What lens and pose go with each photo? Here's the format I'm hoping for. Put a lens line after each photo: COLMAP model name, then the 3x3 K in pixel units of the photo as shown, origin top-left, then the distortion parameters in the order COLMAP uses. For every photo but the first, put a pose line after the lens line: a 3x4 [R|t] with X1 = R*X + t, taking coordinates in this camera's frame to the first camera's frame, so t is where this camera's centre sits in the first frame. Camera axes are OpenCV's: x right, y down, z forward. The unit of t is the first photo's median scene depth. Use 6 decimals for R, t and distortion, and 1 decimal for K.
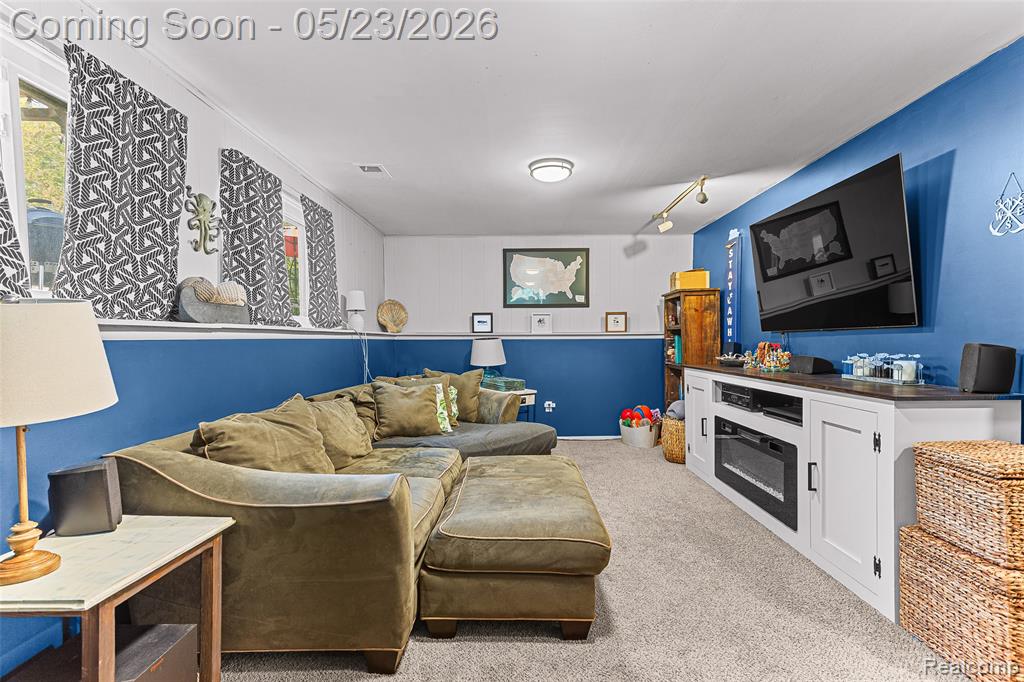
lens RADIAL K [[489.4, 0, 508.2], [0, 489.4, 351.2], [0, 0, 1]] dist [0.024387, 0.002134]
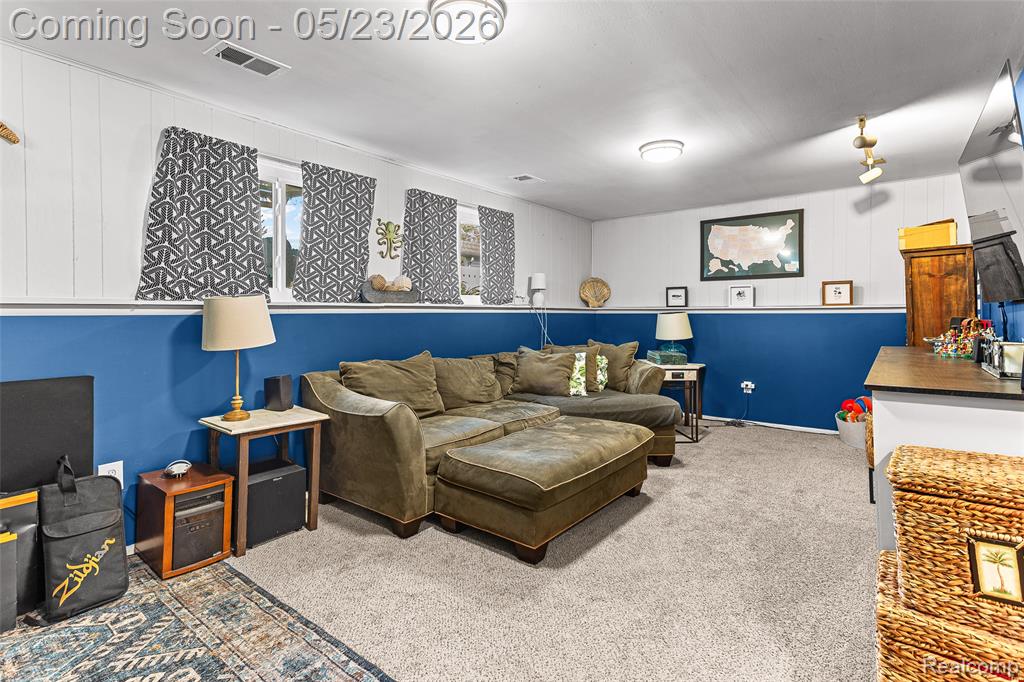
lens RADIAL K [[489.4, 0, 508.6], [0, 489.4, 300.6], [0, 0, 1]] dist [0.024387, 0.002134]
pose [[0.798139, -0.014057, -0.602309, 0.470564], [-0.016079, 0.998875, -0.044620, -0.000435], [0.602258, 0.045298, 0.797015, -0.009776]]
